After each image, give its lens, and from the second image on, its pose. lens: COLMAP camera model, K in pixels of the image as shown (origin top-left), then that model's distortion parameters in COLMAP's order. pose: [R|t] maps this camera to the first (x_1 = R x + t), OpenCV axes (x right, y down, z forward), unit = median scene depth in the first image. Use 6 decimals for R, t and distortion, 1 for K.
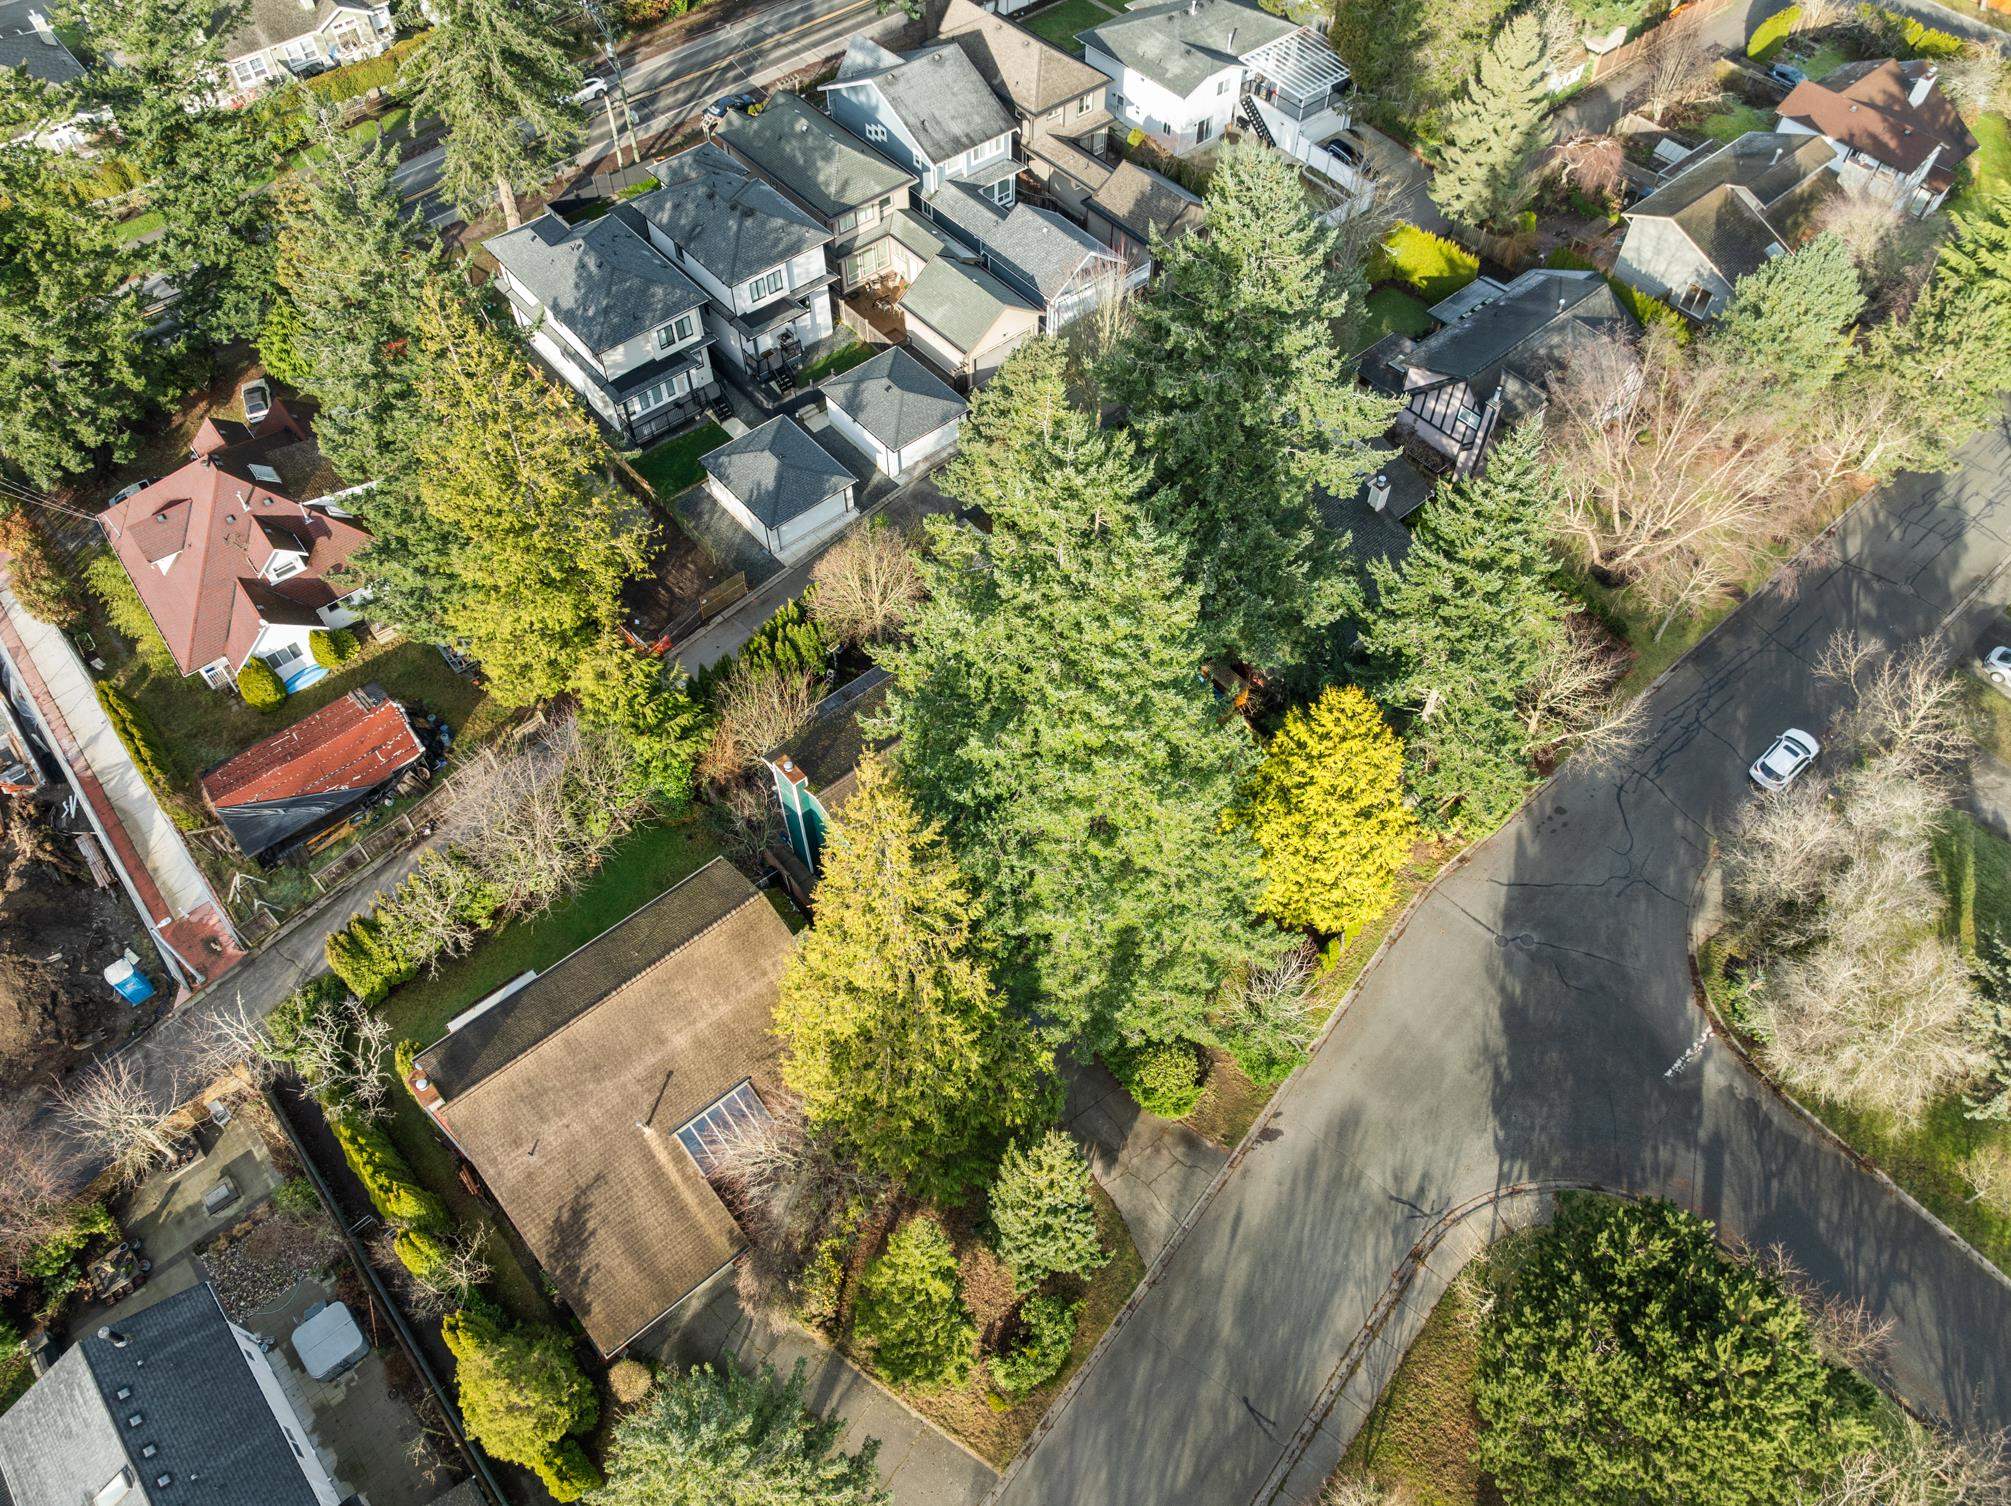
lens RADIAL K [[1408.4, 0, 1005.5], [0, 1408.4, 753.0], [0, 0, 1]] dist [-0.028563, -0.033046]
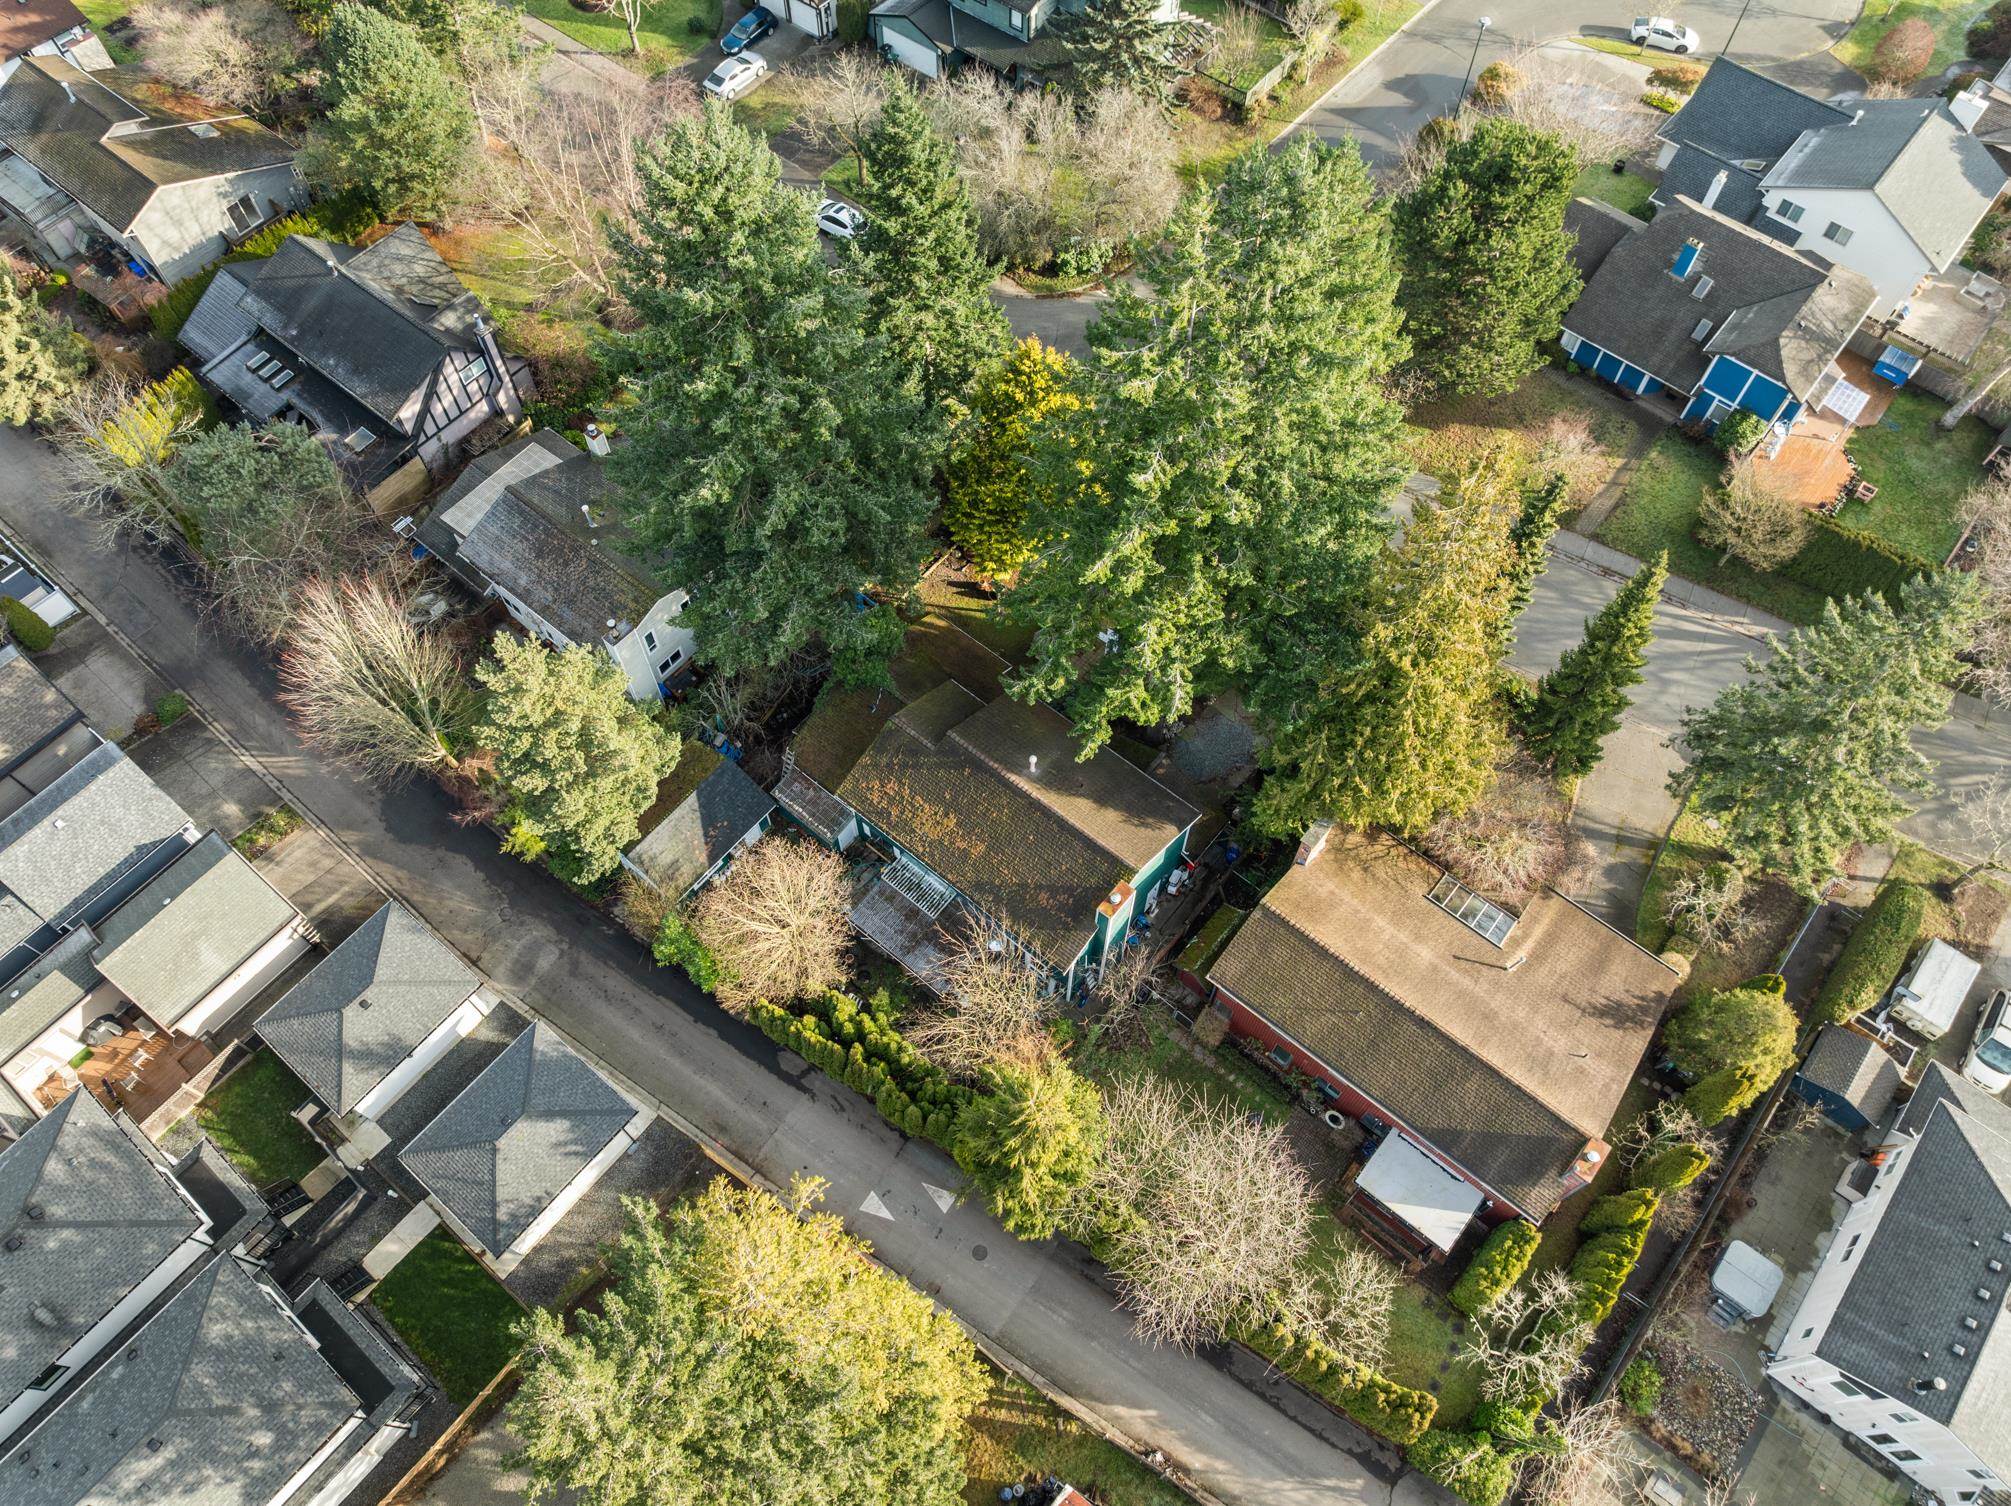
lens RADIAL K [[1407.2, 0, 998.3], [0, 1407.2, 754.7], [0, 0, 1]] dist [-0.039245, 0.003530]
pose [[-0.174217, -0.858003, 0.483197, -0.358573], [0.800911, 0.162011, 0.576449, -0.419454], [-0.572879, 0.487425, 0.658959, 0.302439]]
